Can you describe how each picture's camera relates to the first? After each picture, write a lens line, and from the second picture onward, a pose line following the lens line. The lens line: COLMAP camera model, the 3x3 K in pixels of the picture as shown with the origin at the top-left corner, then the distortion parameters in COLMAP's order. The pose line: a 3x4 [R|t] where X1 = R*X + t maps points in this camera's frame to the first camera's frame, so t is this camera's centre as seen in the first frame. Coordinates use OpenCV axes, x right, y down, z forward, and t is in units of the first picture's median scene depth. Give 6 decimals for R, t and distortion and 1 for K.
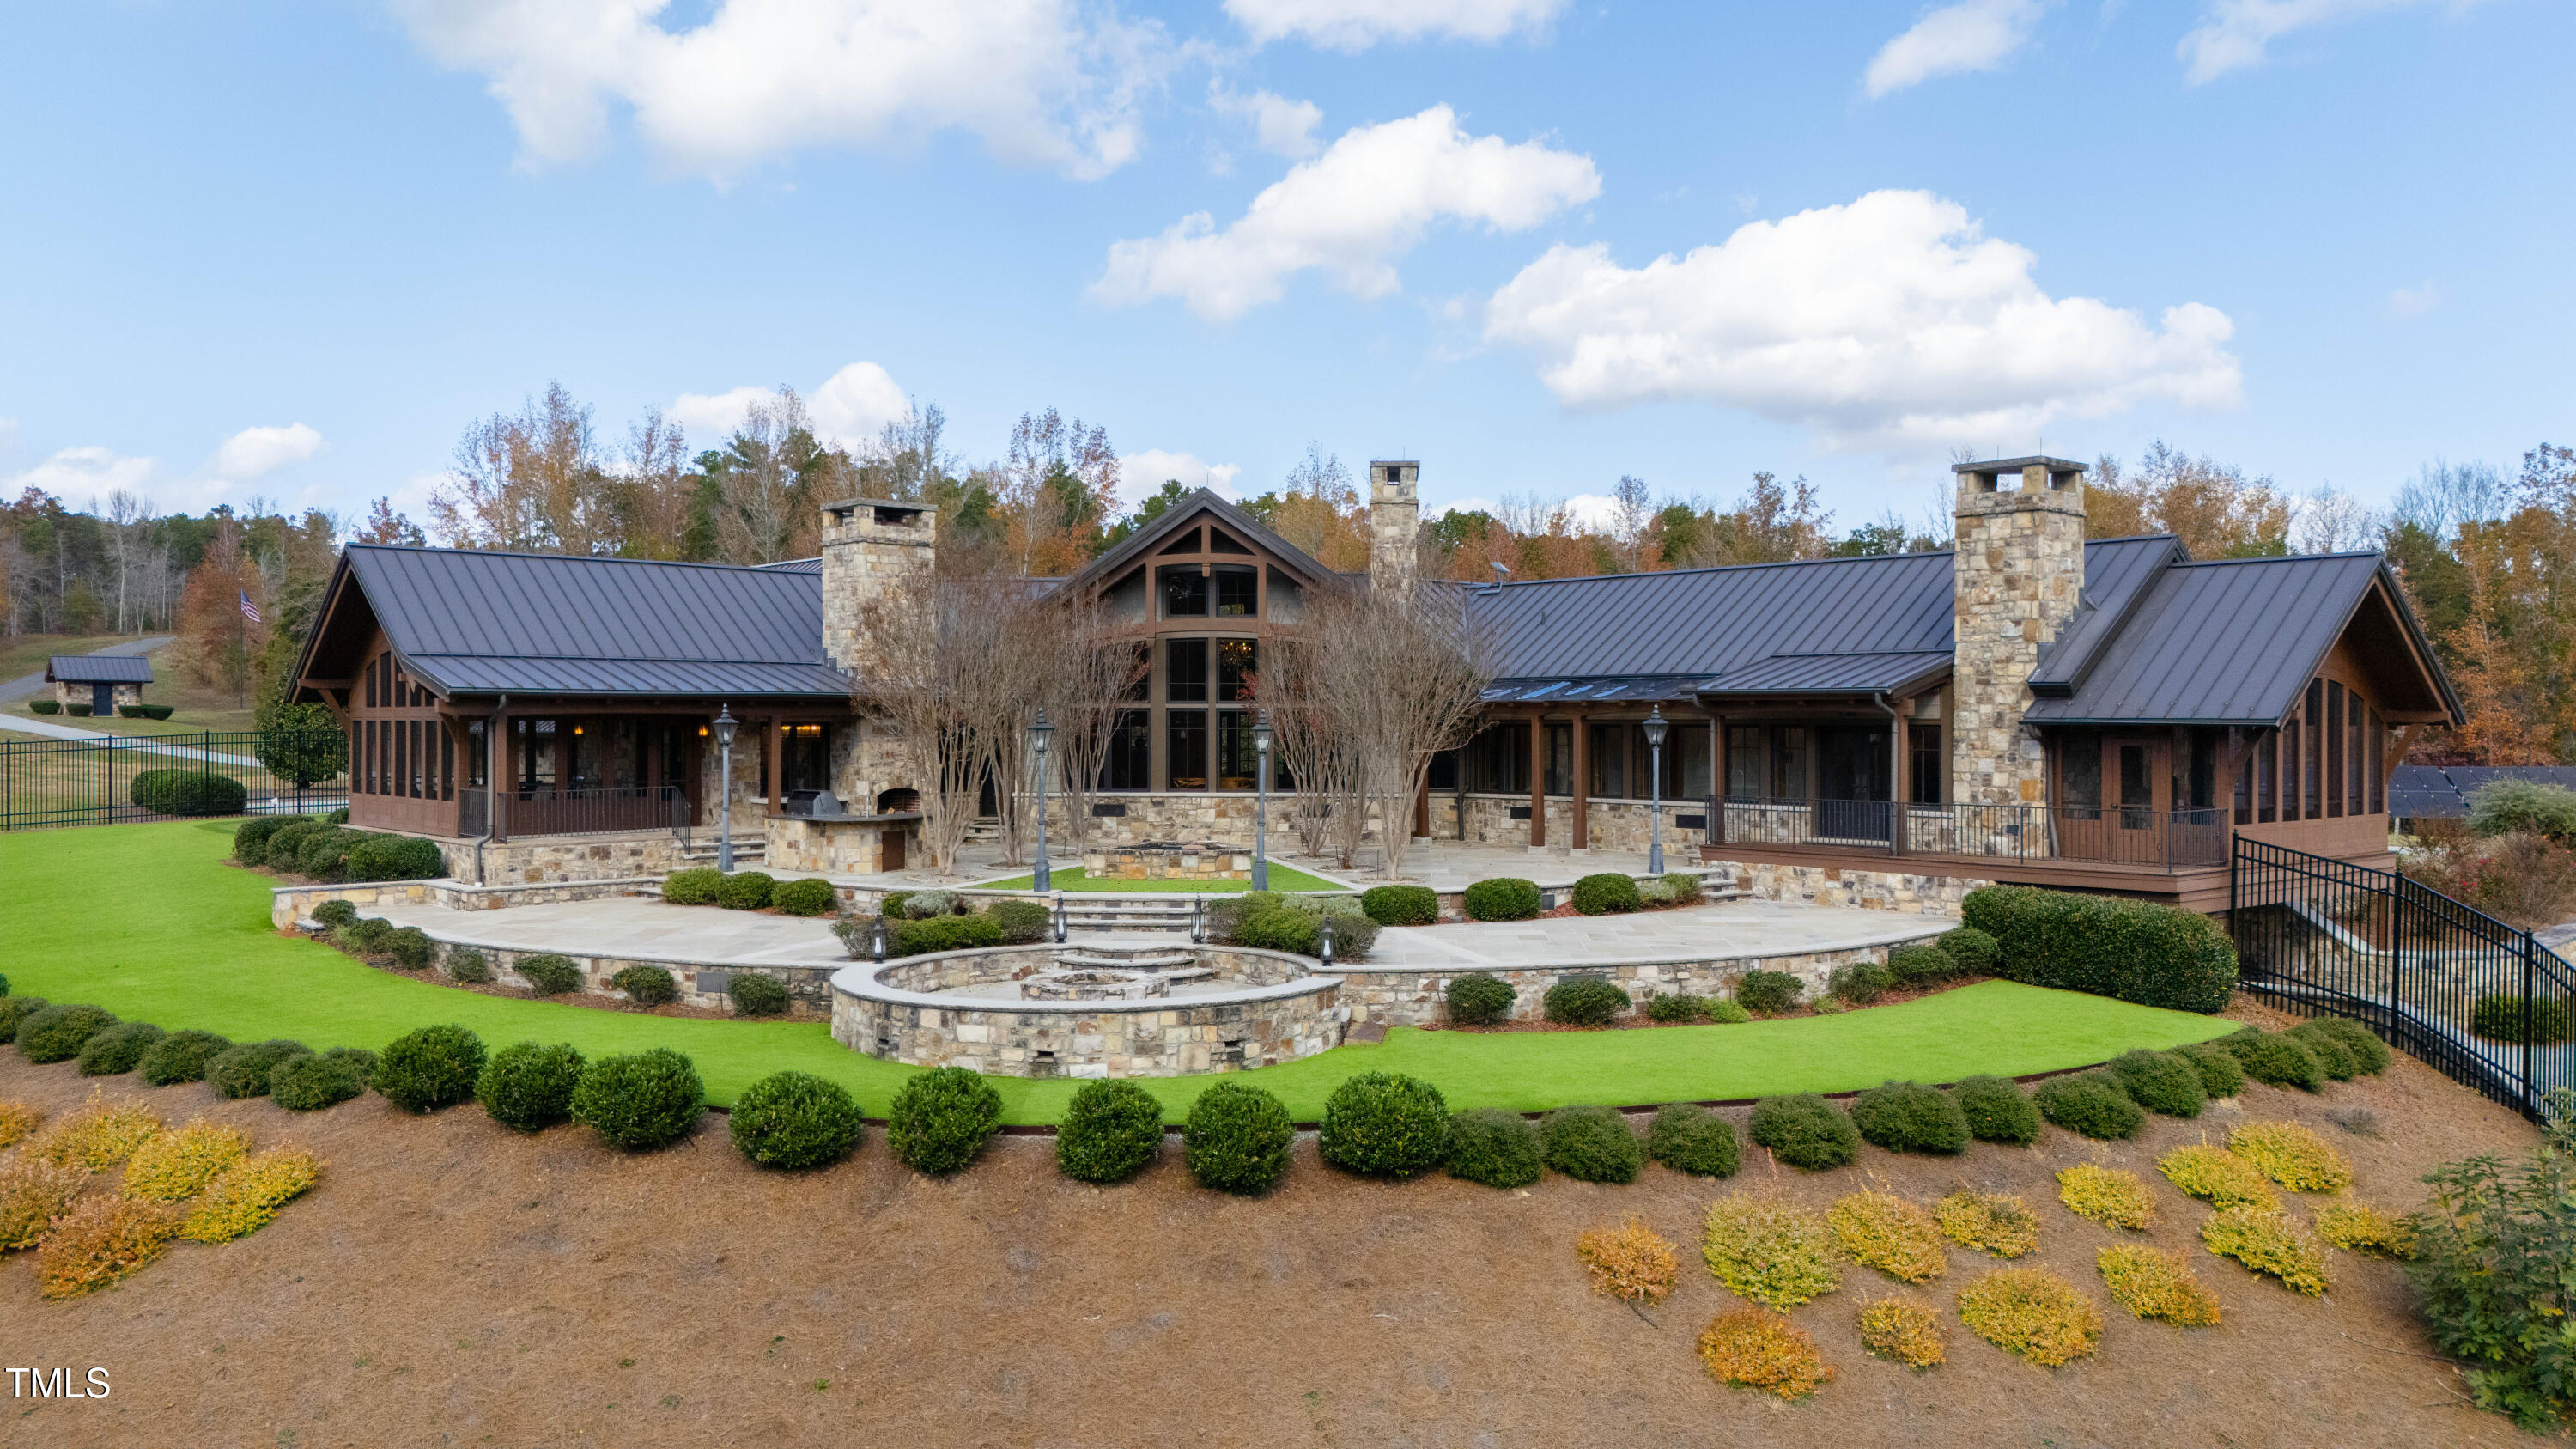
lens RADIAL K [[1901.5, 0, 1285.3], [0, 1901.5, 747.7], [0, 0, 1]] dist [0.064553, -0.058774]
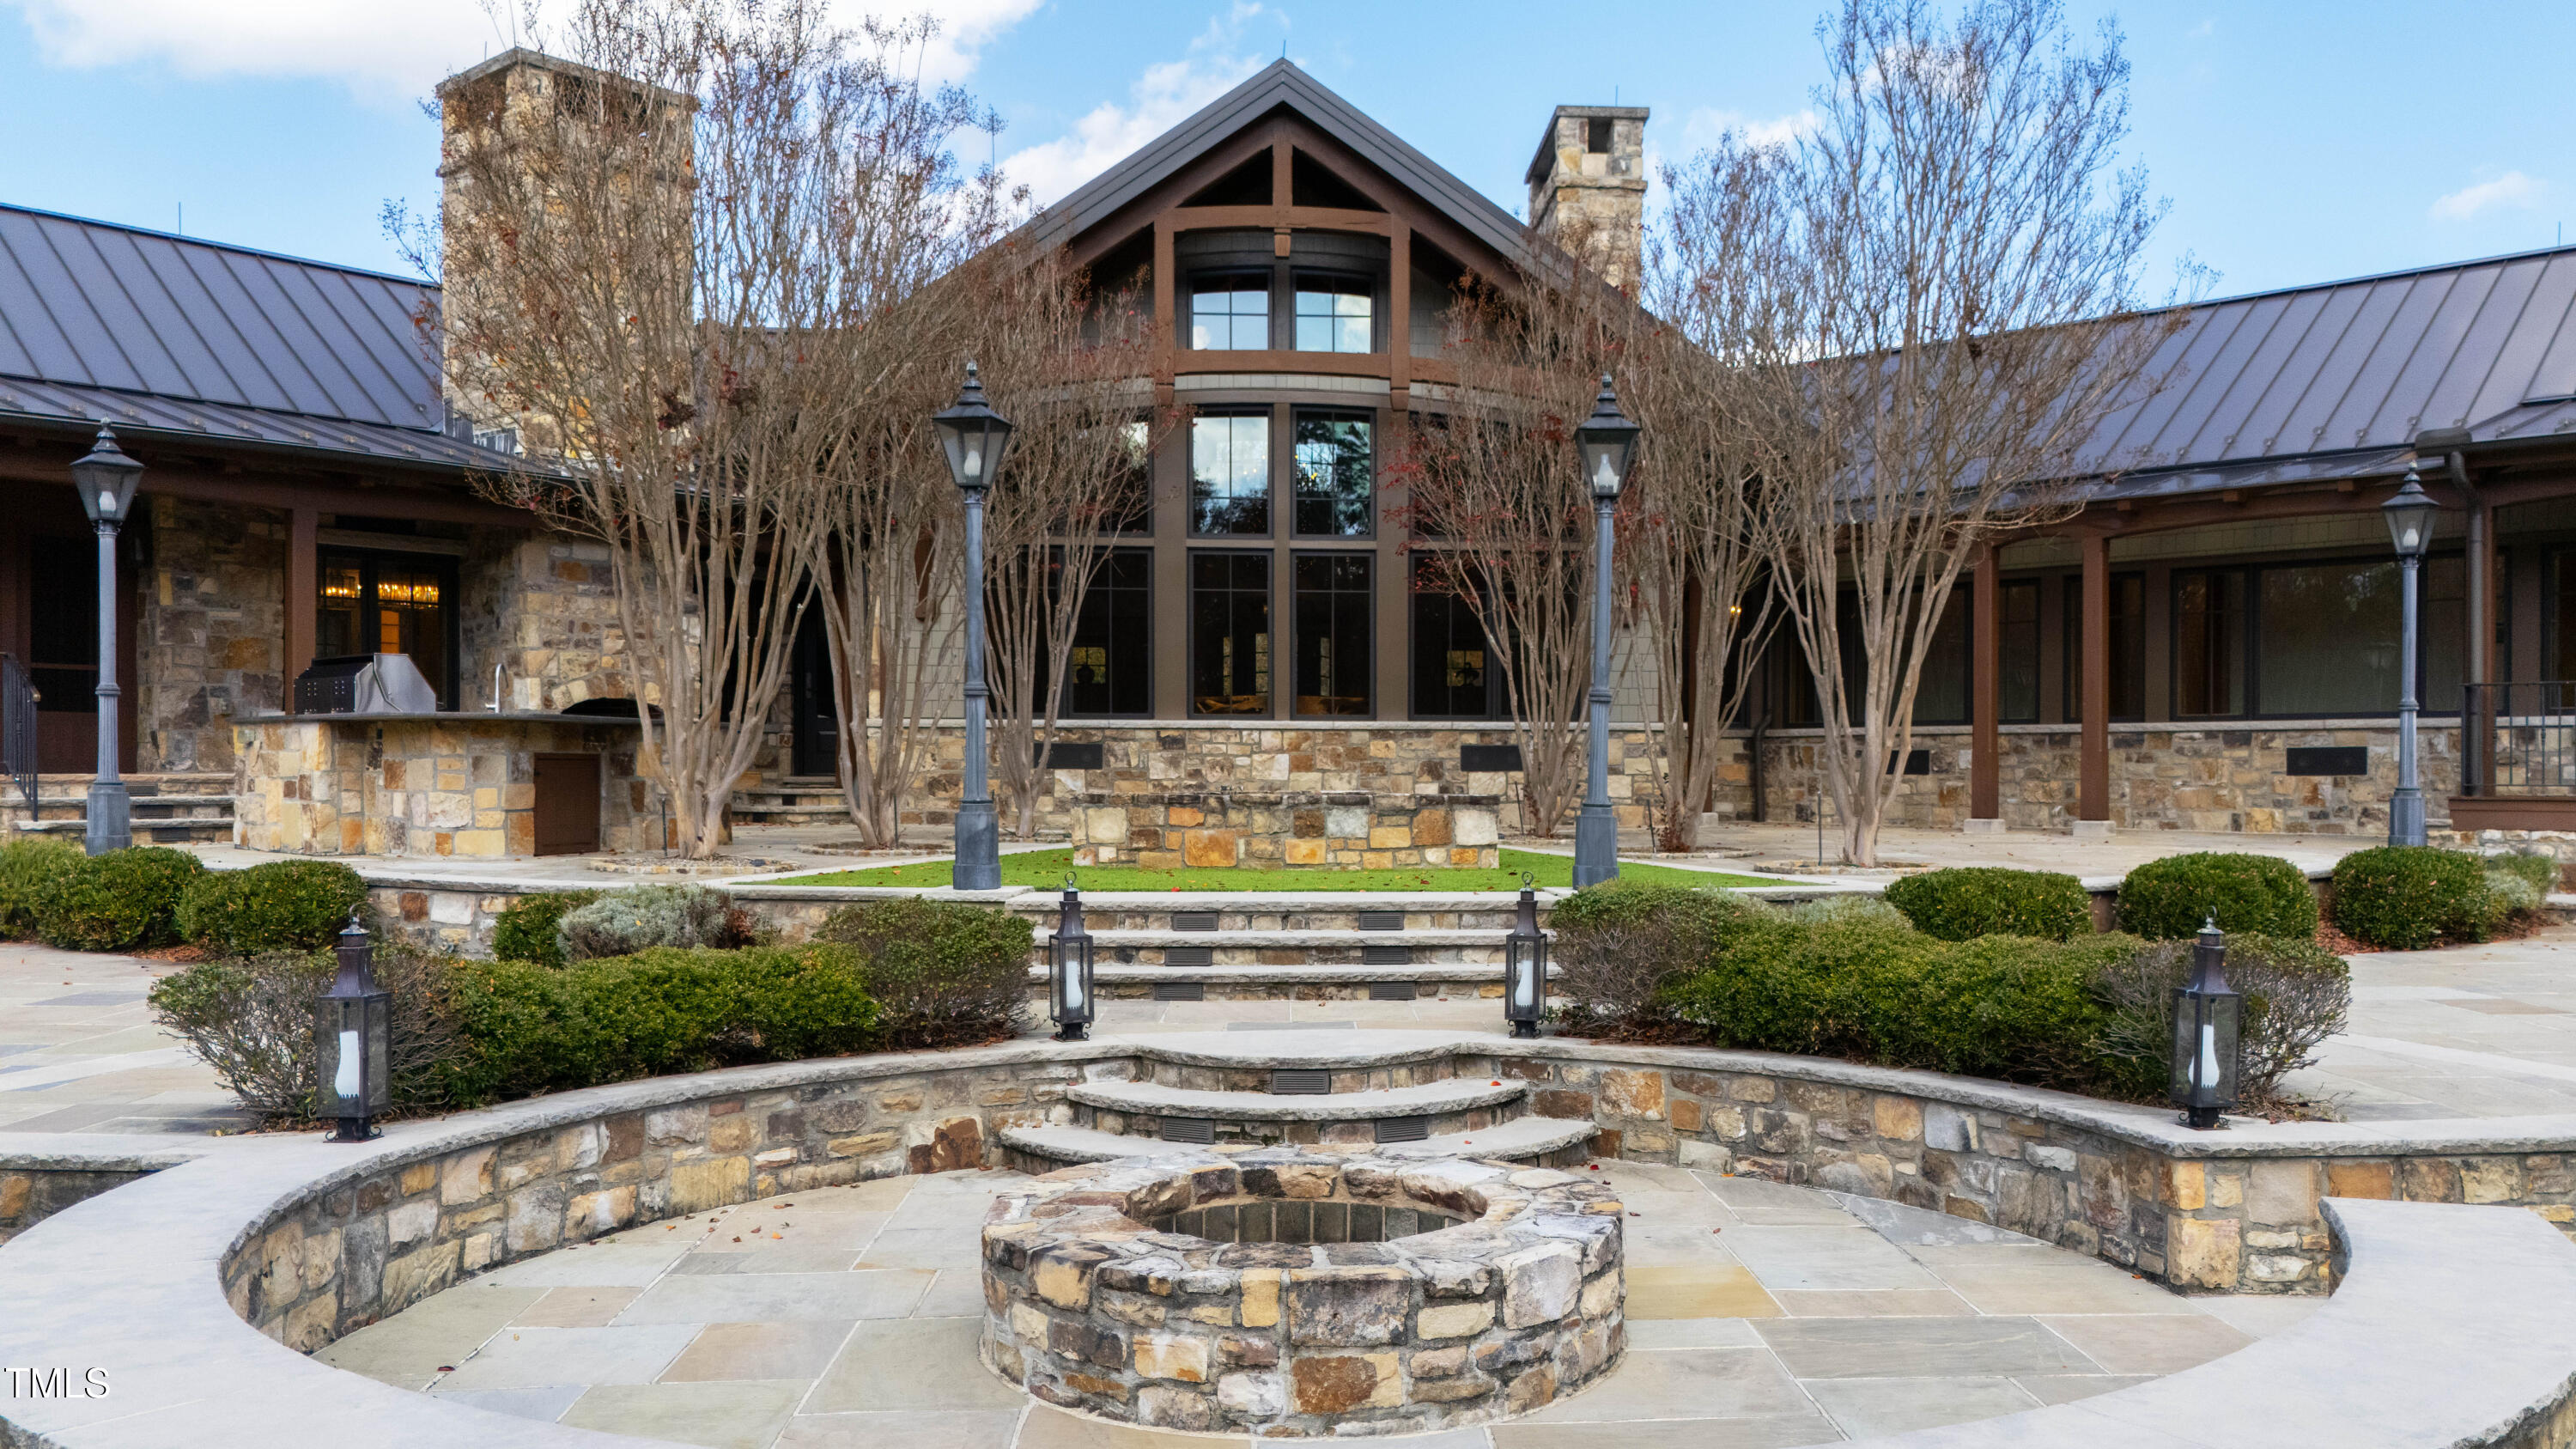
lens RADIAL K [[1901.5, 0, 1366.1], [0, 1901.5, 847.1], [0, 0, 1]] dist [0.064553, -0.058774]
pose [[0.991775, -0.001794, 0.127984, -0.099517], [0.000105, 0.999913, 0.013203, 0.061637], [-0.127997, -0.013081, 0.991688, 0.627749]]
